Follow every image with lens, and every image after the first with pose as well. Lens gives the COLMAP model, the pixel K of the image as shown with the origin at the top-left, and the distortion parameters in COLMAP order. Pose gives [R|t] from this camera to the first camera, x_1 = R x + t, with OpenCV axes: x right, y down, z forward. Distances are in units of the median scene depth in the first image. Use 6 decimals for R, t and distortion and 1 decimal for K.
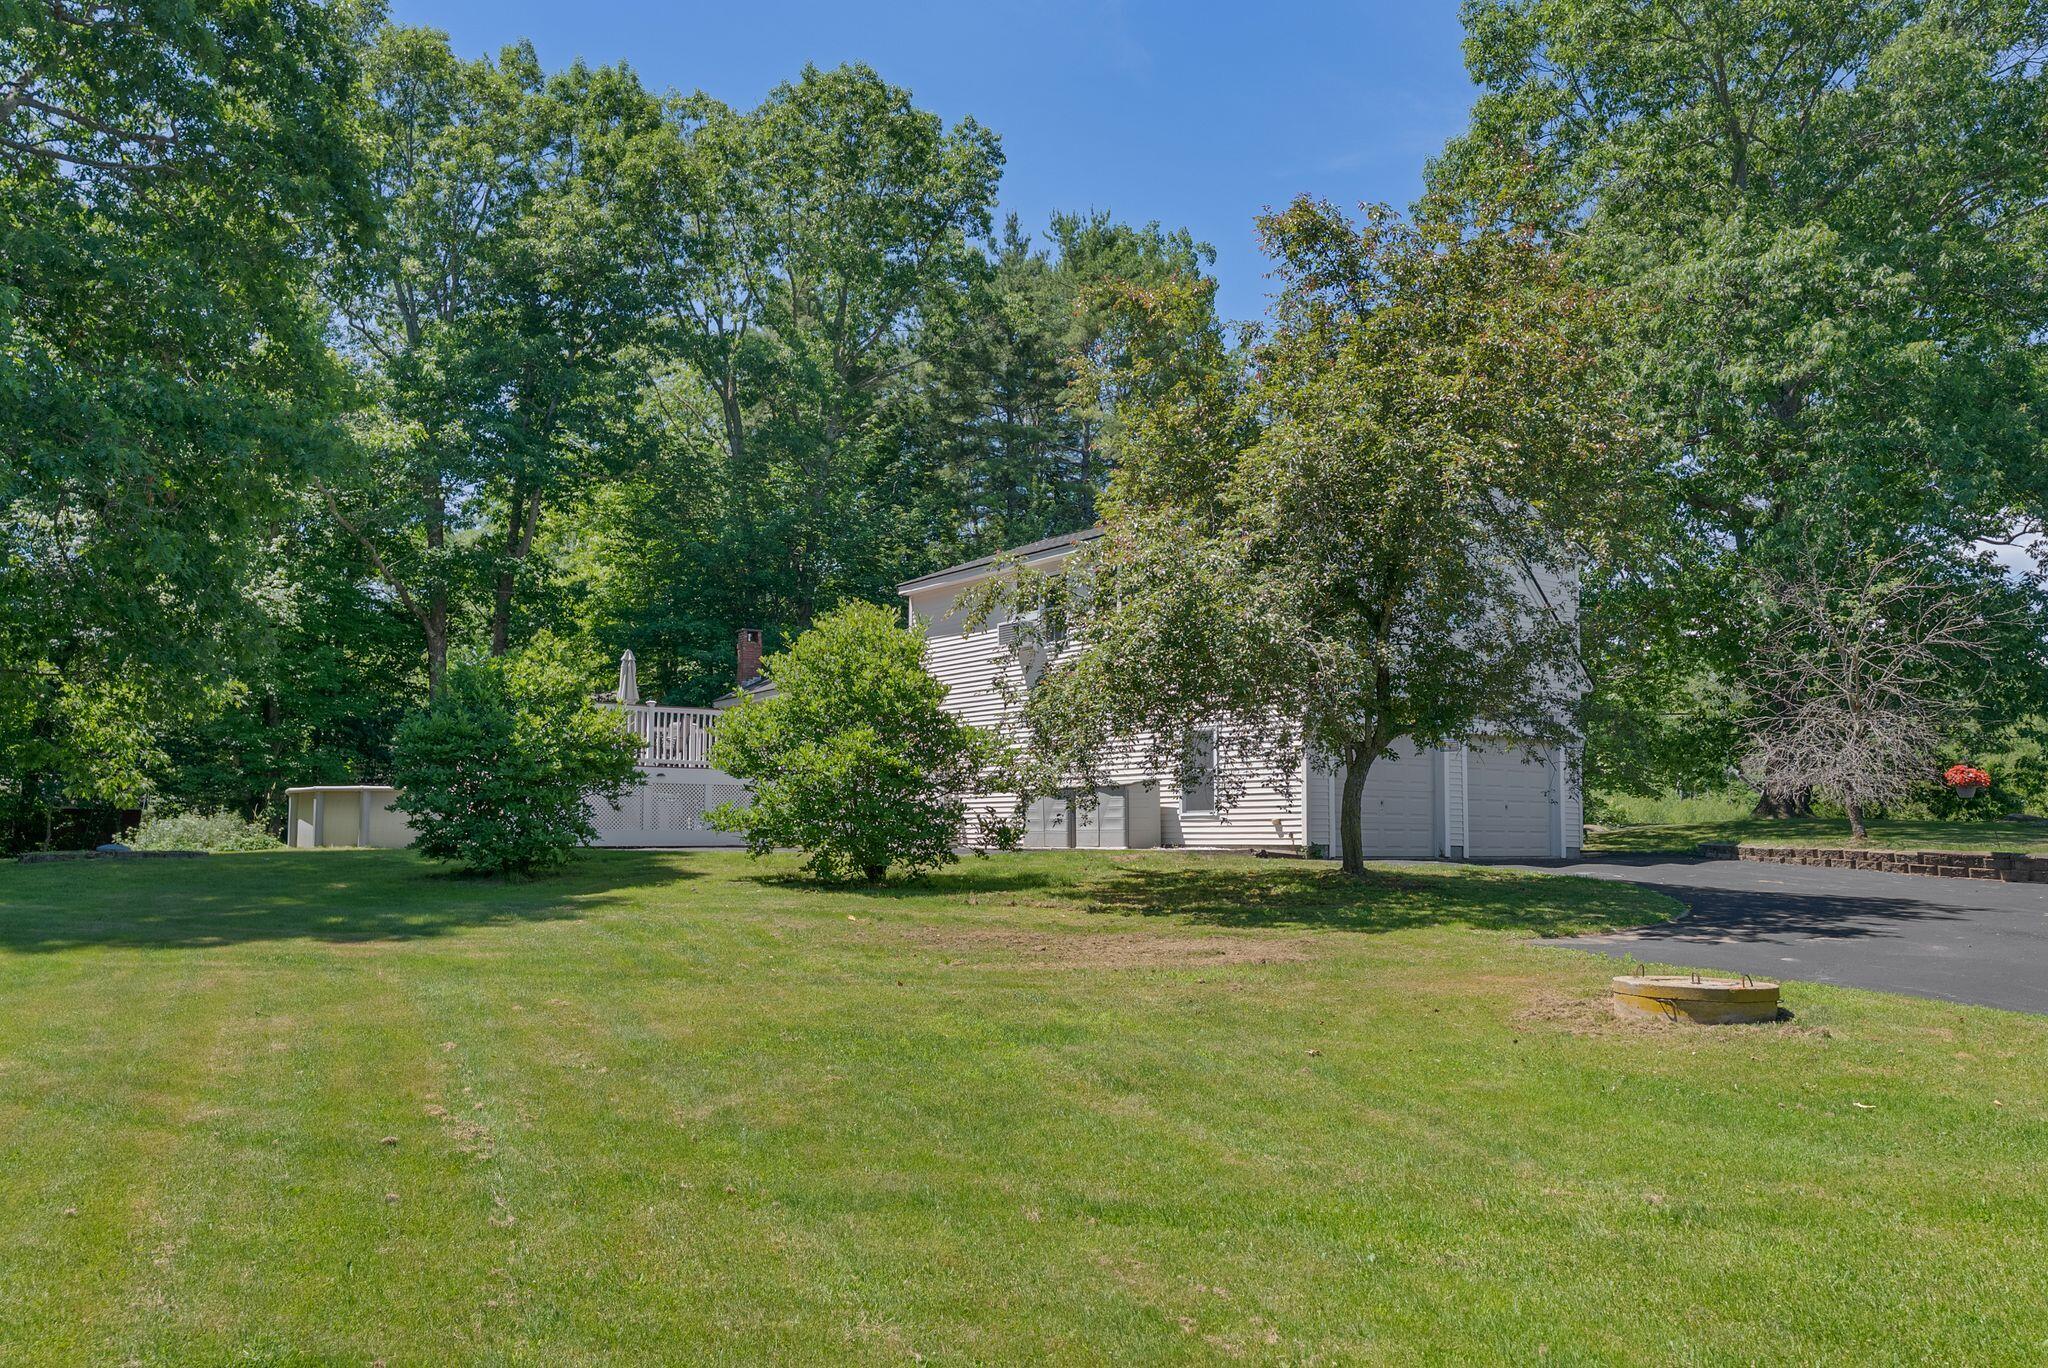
lens RADIAL K [[1479.9, 0, 1023.4], [0, 1479.9, 737.2], [0, 0, 1]] dist [0.000883, 0.003253]
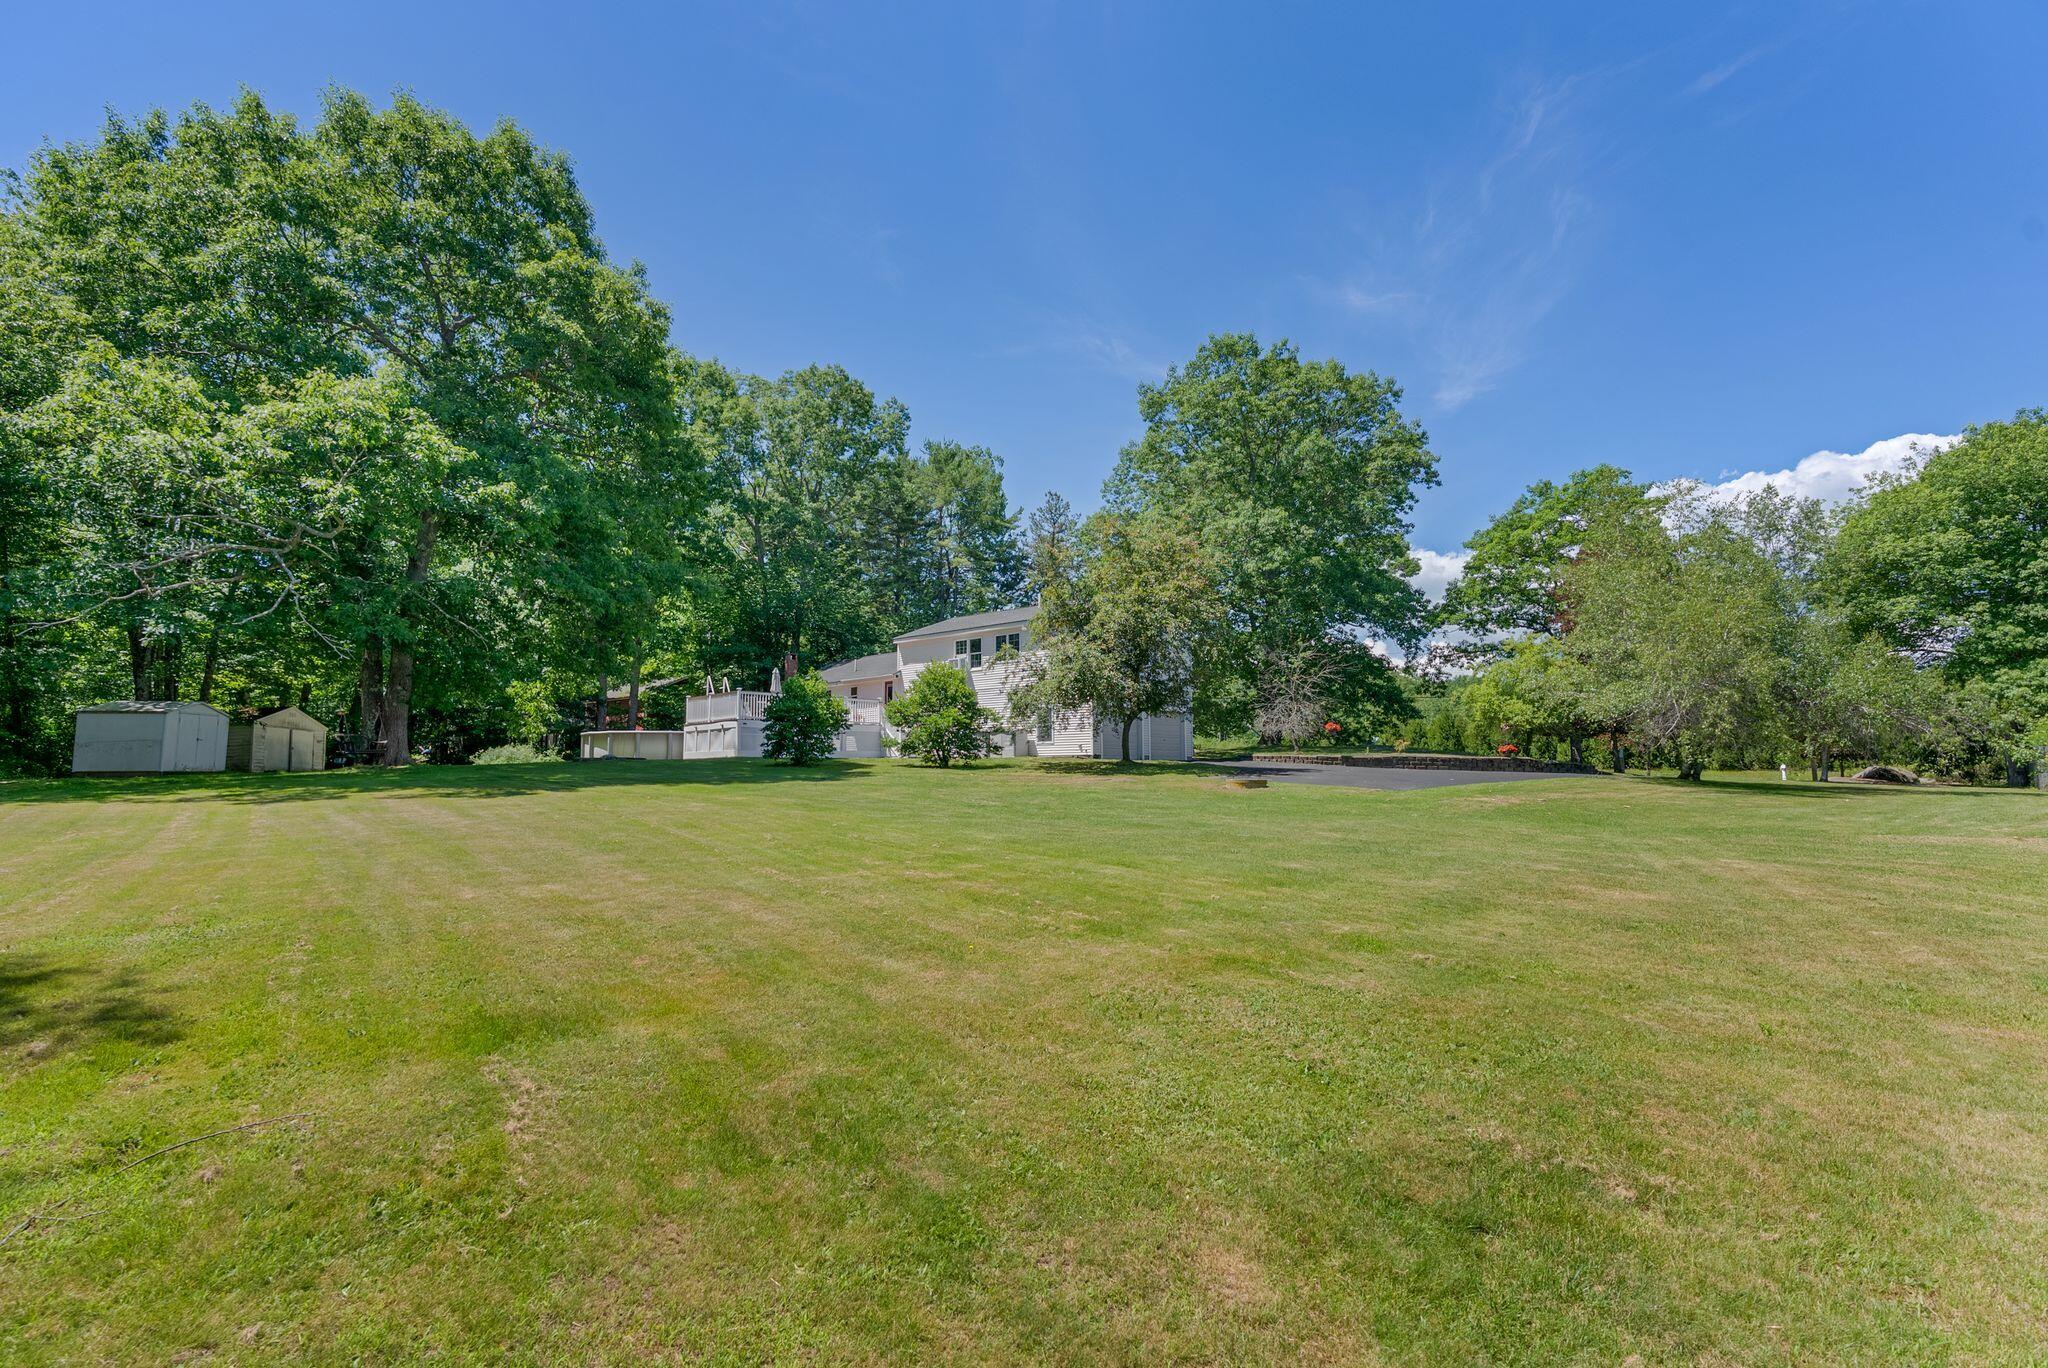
lens RADIAL K [[961.8, 0, 1016.7], [0, 961.8, 670.9], [0, 0, 1]] dist [0.000781, 0.000233]
pose [[0.977314, 0.012322, 0.211435, -0.244852], [-0.004806, 0.999339, -0.036024, -0.007313], [-0.211740, 0.034191, 0.976728, -0.493715]]
